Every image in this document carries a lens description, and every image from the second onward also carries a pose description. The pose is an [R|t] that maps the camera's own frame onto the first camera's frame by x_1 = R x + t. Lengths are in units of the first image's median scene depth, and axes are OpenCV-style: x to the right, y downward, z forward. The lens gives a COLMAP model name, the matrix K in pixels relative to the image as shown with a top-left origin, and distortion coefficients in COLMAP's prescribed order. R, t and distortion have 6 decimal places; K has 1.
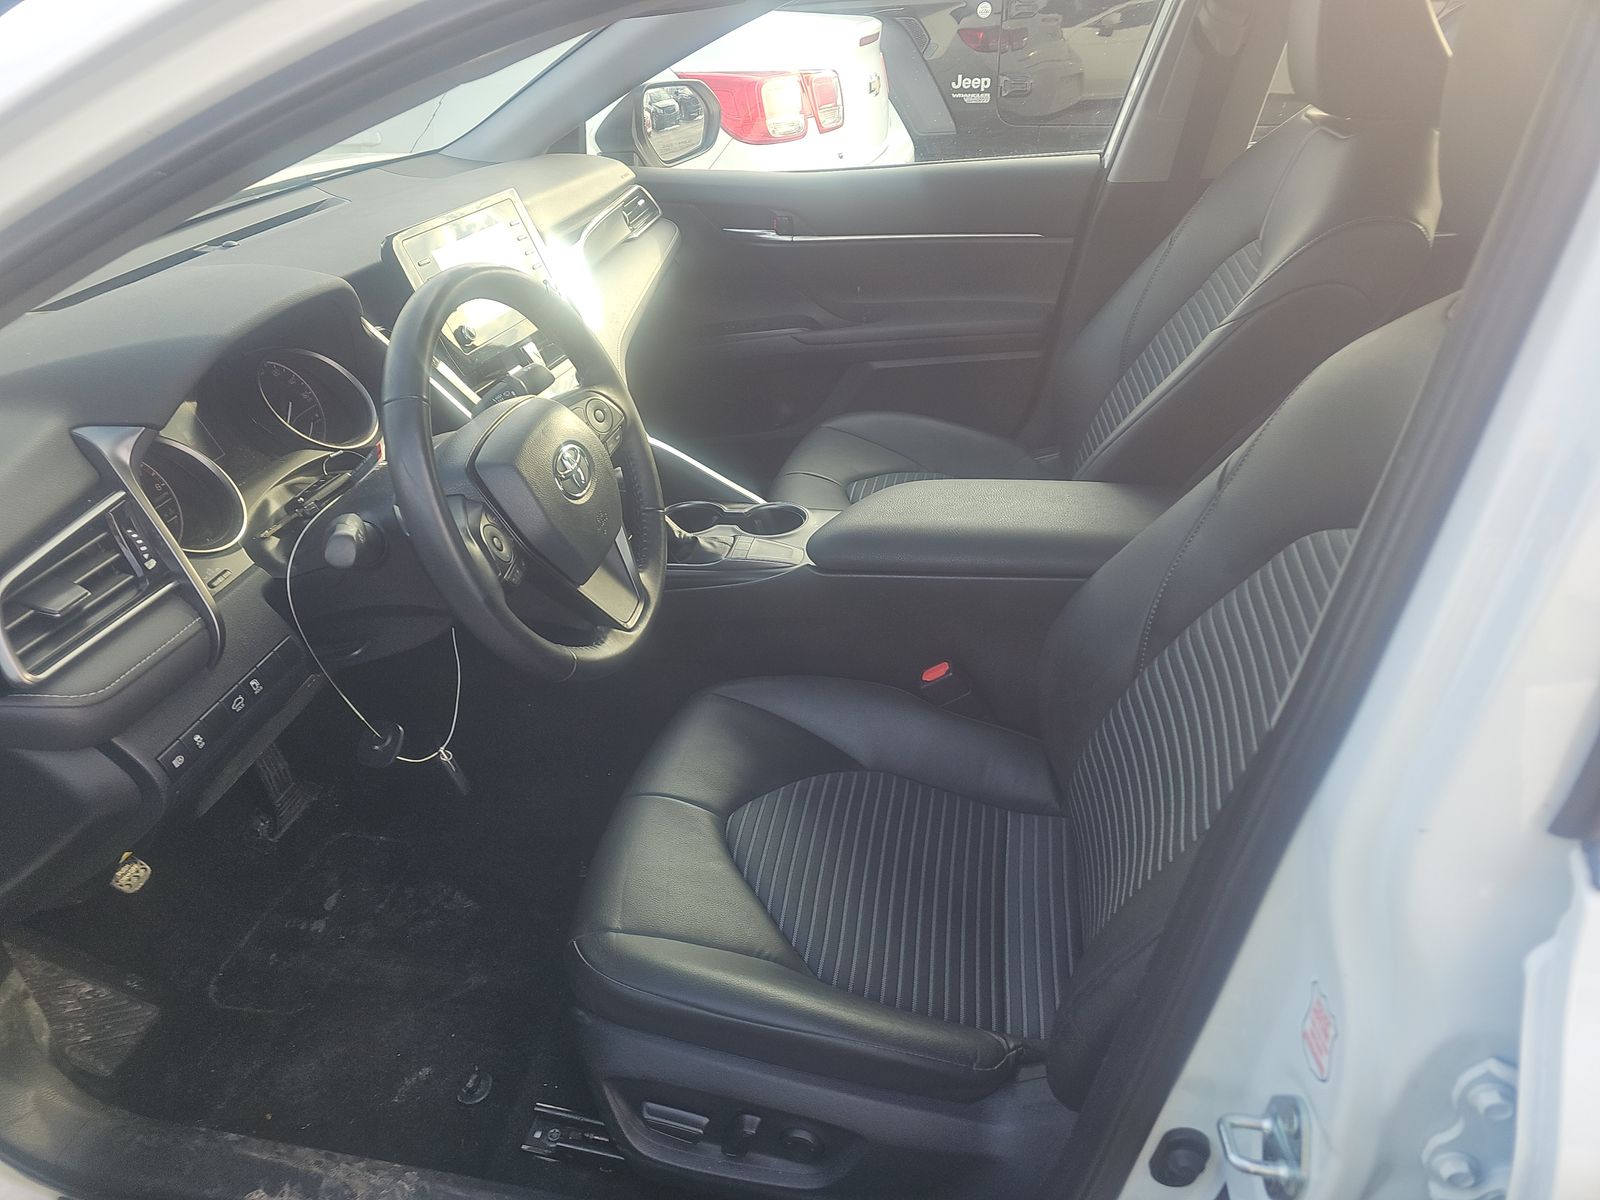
lens RADIAL K [[1052.0, 0, 787.0], [0, 1052.0, 598.8], [0, 0, 1]] dist [0.056184, -0.048714]
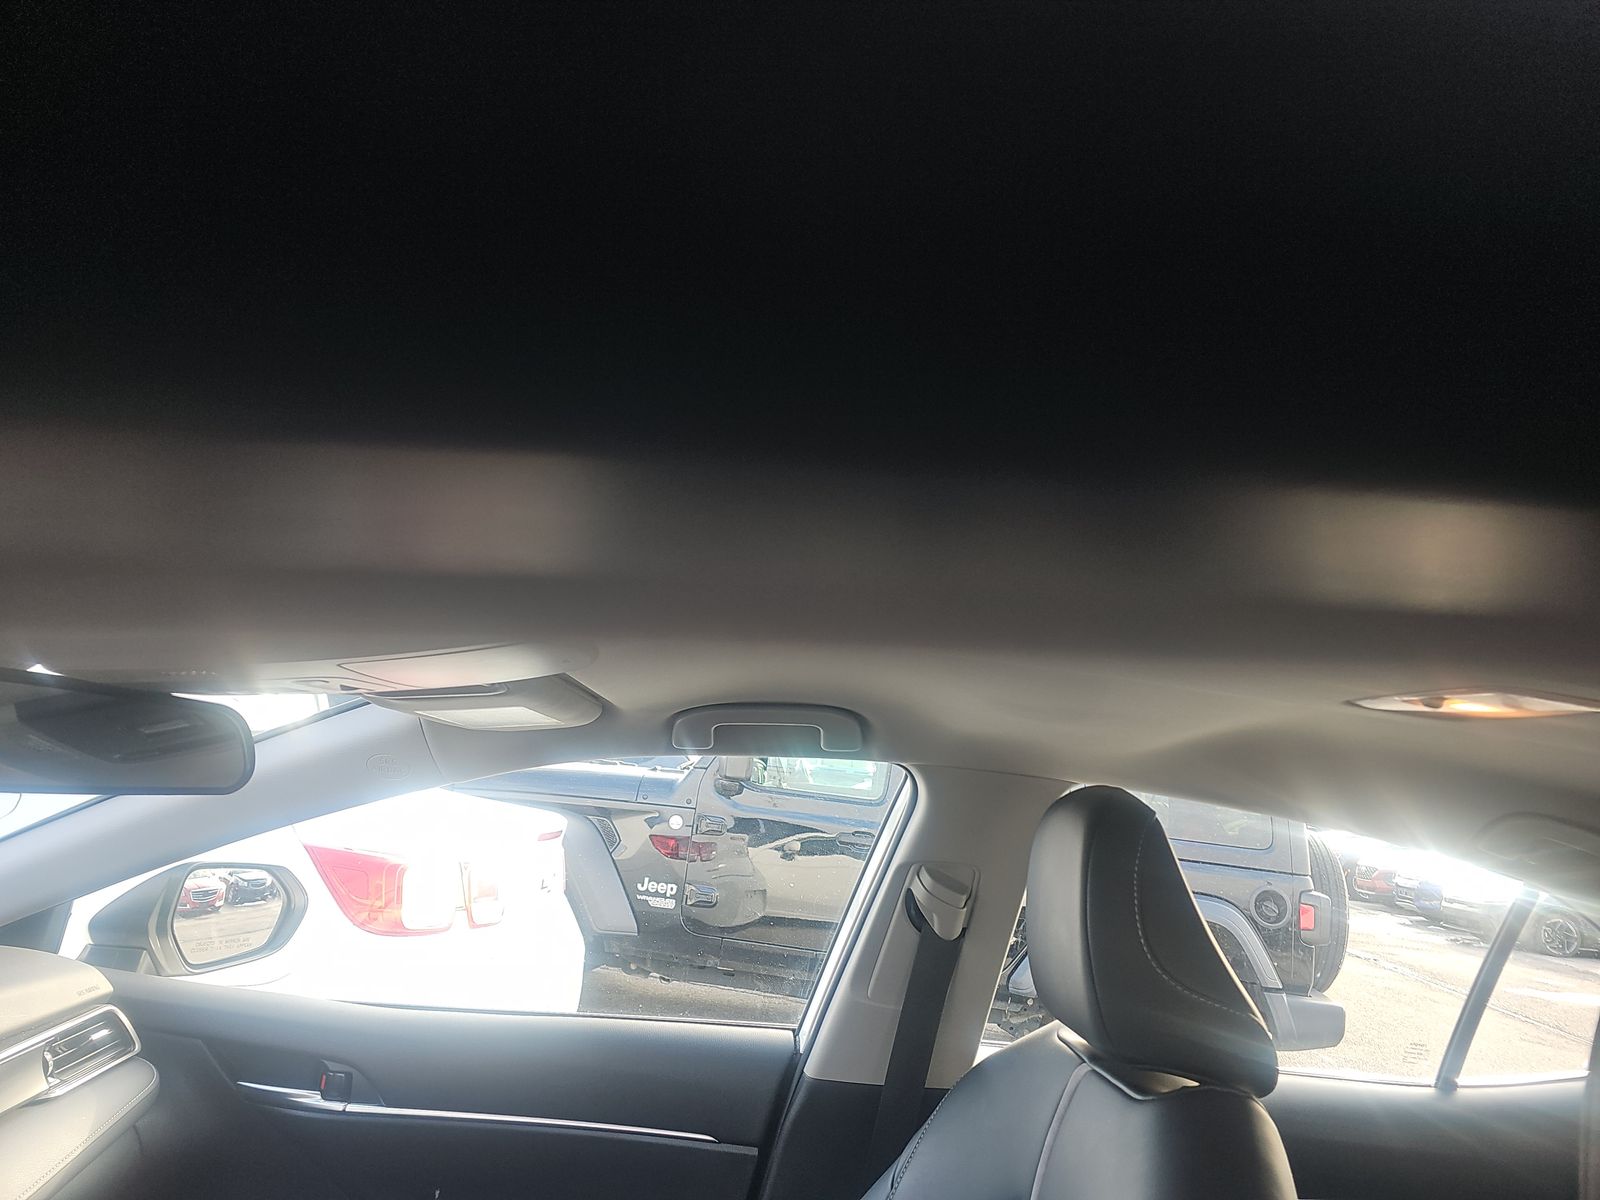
lens RADIAL K [[1052.0, 0, 787.0], [0, 1052.0, 598.8], [0, 0, 1]] dist [0.056184, -0.048714]
pose [[0.957051, 0.189027, 0.219825, 0.024198], [-0.001880, 0.762252, -0.647278, -0.059861], [-0.289915, 0.619065, 0.729869, 0.095574]]
